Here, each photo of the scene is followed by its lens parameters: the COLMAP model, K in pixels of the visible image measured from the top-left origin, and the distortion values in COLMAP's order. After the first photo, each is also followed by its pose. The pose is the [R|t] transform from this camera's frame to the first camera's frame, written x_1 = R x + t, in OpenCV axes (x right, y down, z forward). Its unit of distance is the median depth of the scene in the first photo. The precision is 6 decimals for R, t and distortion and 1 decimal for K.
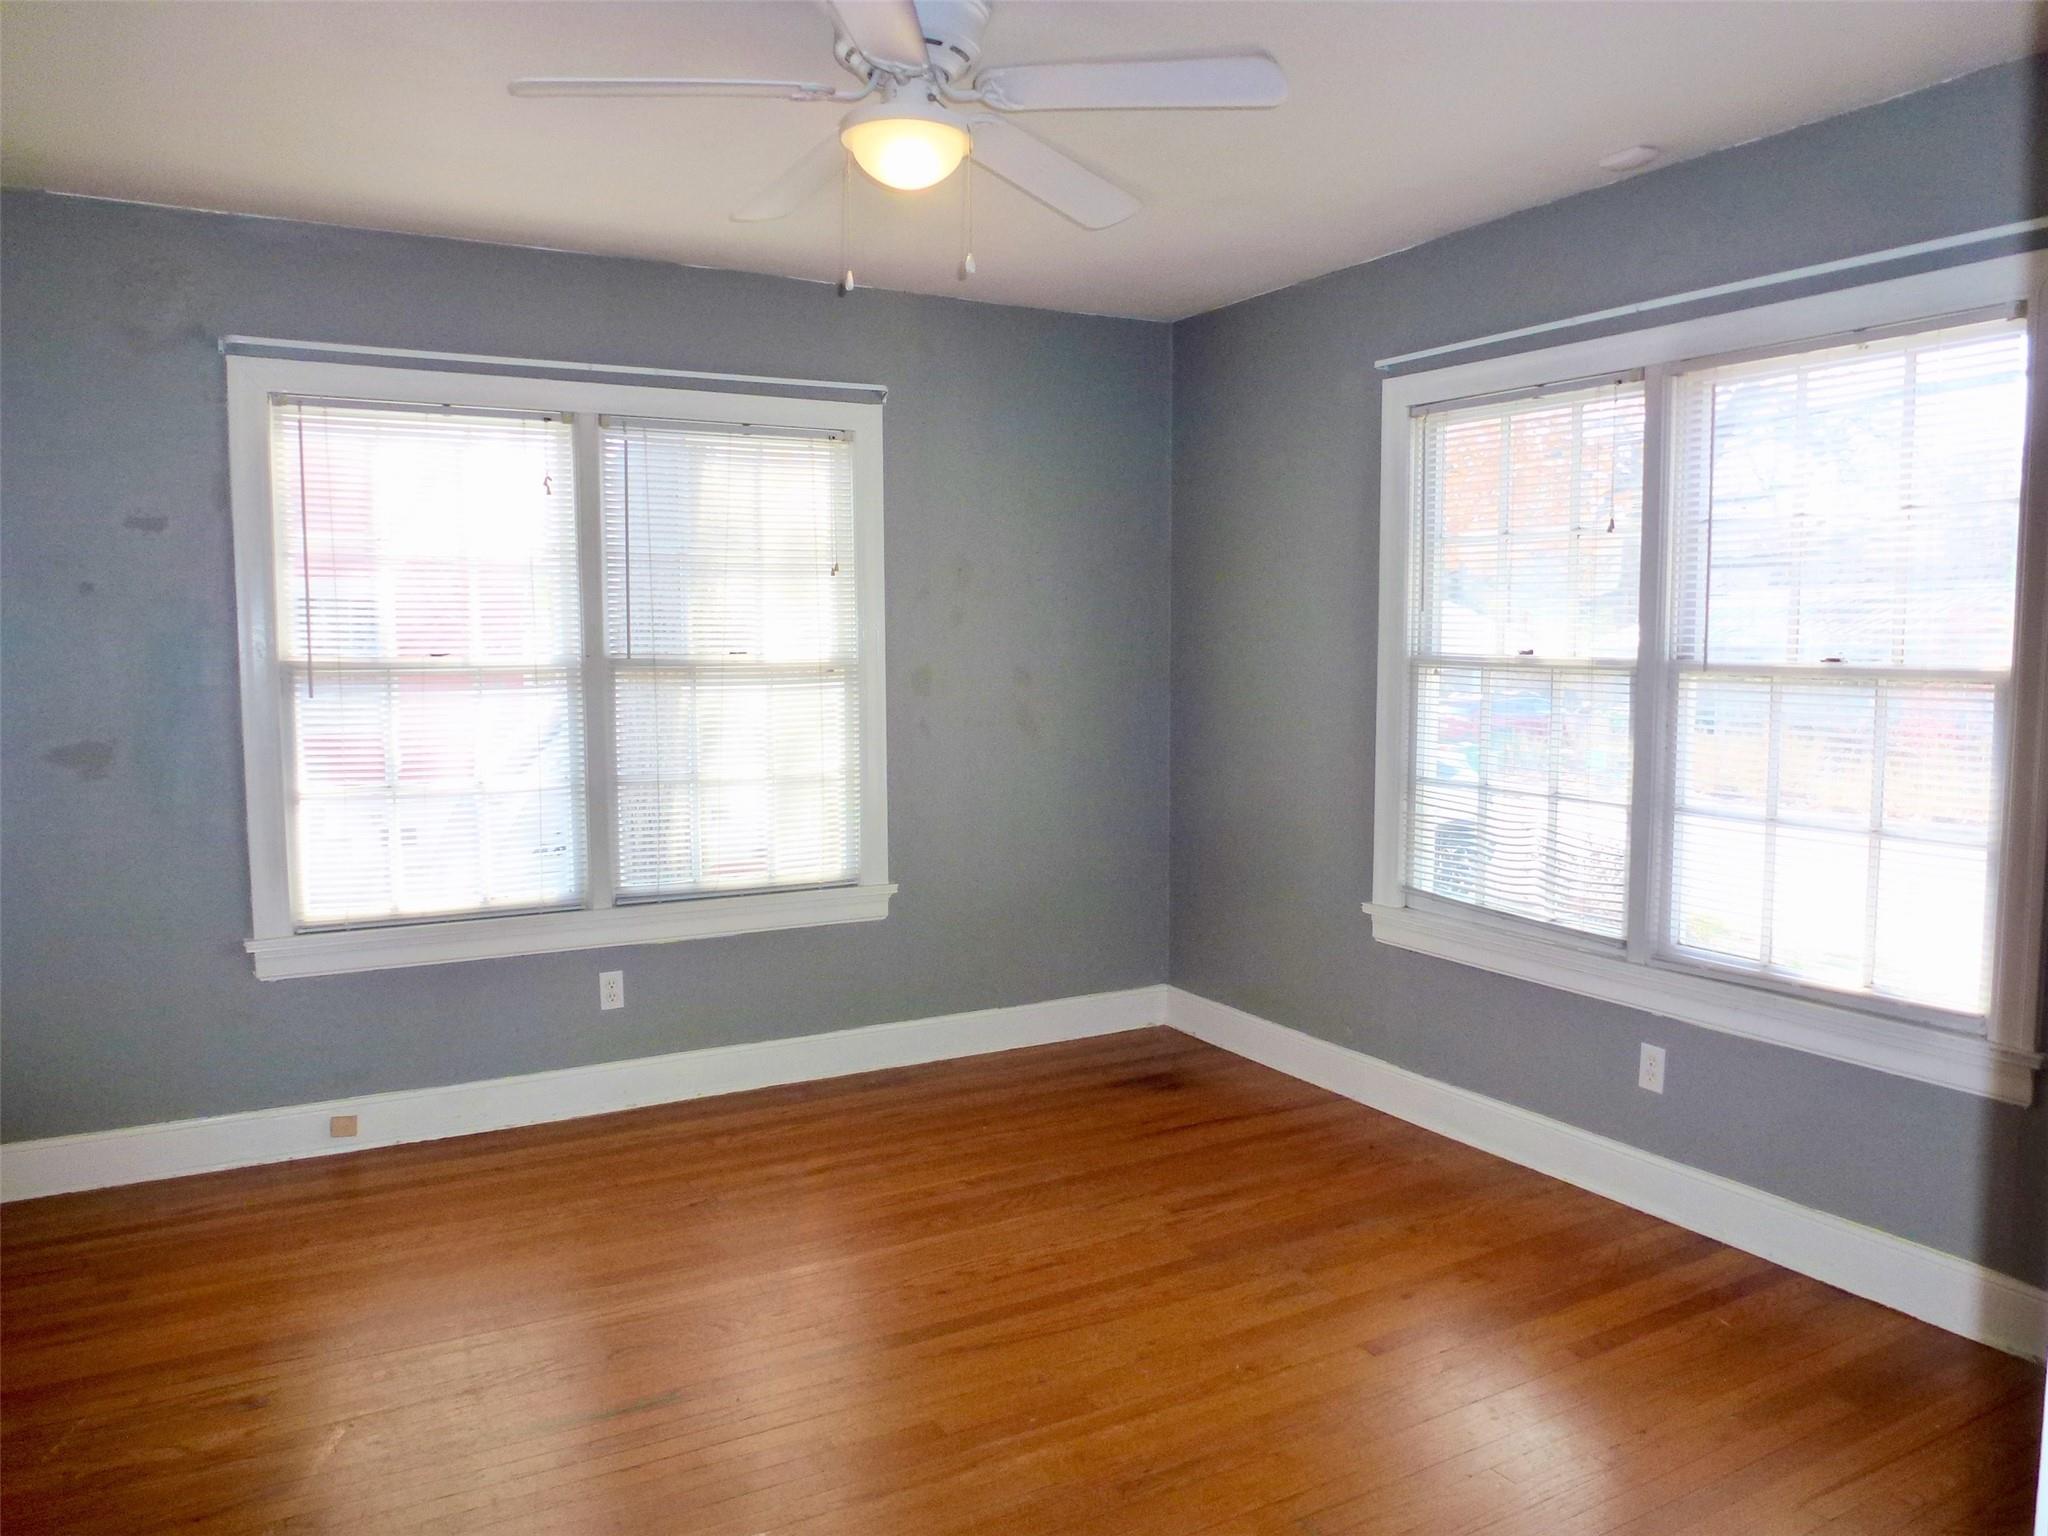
lens RADIAL K [[1468.0, 0, 1024.0], [0, 1468.0, 768.0], [0, 0, 1]] dist [-0.030352, 0.003496]
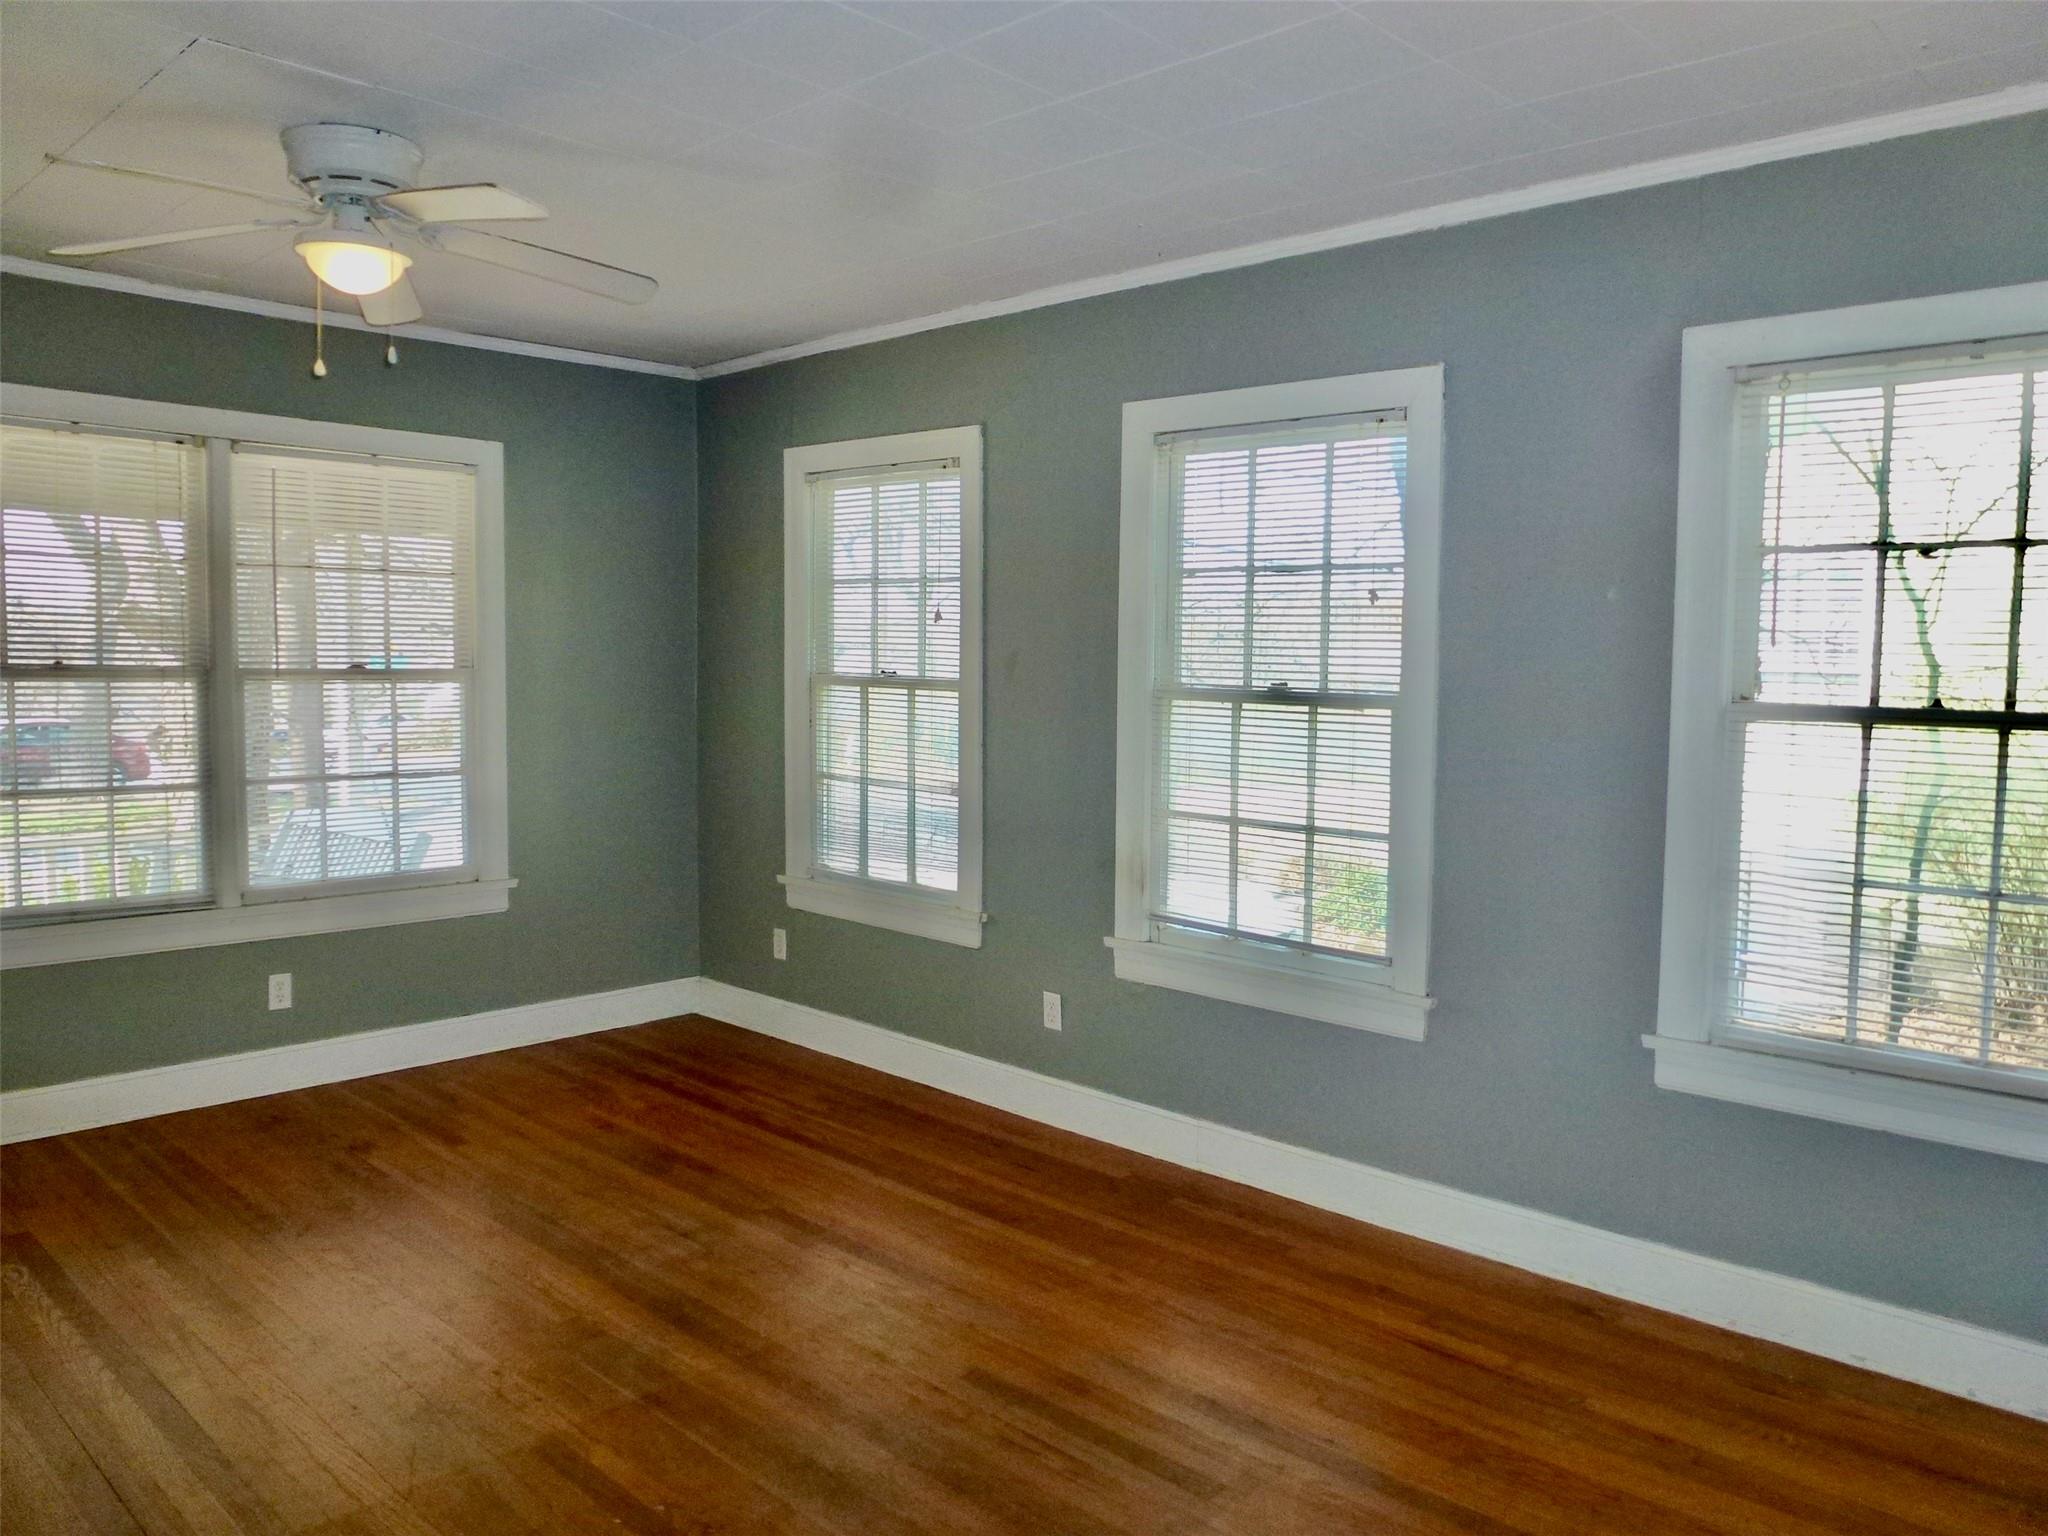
lens RADIAL K [[1468.0, 0, 1024.0], [0, 1468.0, 768.0], [0, 0, 1]] dist [-0.030352, 0.003496]
pose [[0.988015, 0.006789, 0.154209, 0.124046], [-0.005380, 0.999940, -0.009551, 0.006480], [-0.154264, 0.008607, 0.987992, -0.128766]]
